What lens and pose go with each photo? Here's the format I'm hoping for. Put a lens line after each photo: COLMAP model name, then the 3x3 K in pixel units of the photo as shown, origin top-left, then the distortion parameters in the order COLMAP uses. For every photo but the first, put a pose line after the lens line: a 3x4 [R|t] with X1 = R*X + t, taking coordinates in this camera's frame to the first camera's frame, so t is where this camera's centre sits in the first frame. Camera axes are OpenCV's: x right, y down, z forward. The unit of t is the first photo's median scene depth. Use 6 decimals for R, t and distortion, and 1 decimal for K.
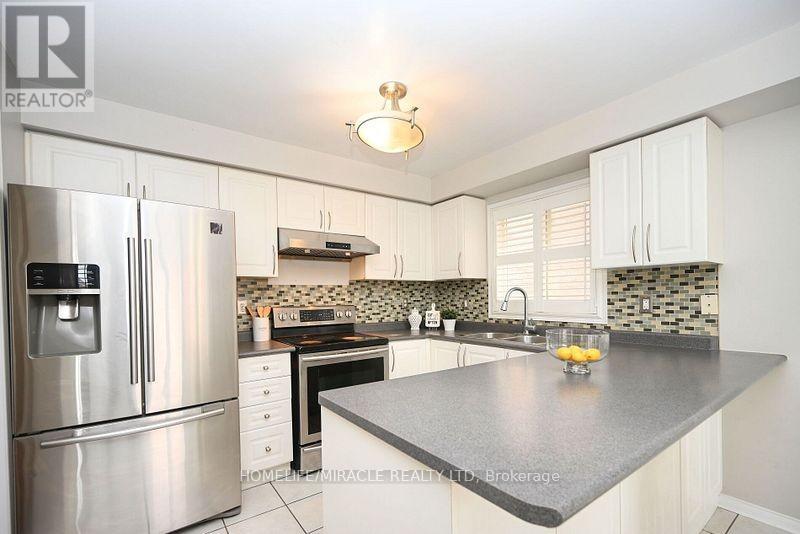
lens RADIAL K [[357.2, 0, 402.6], [0, 357.2, 298.8], [0, 0, 1]] dist [-0.000483, -0.000065]
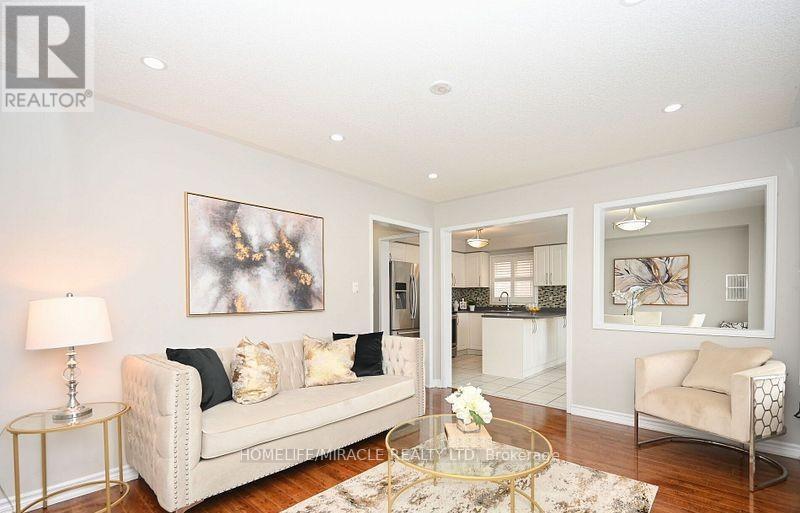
lens RADIAL K [[366.3, 0, 402.7], [0, 366.3, 300.5], [0, 0, 1]] dist [-0.002502, -0.000467]
pose [[0.980312, 0.013502, 0.196991, -0.775888], [-0.012951, 0.999908, -0.004085, 0.043636], [-0.197028, 0.001454, 0.980397, -1.204370]]
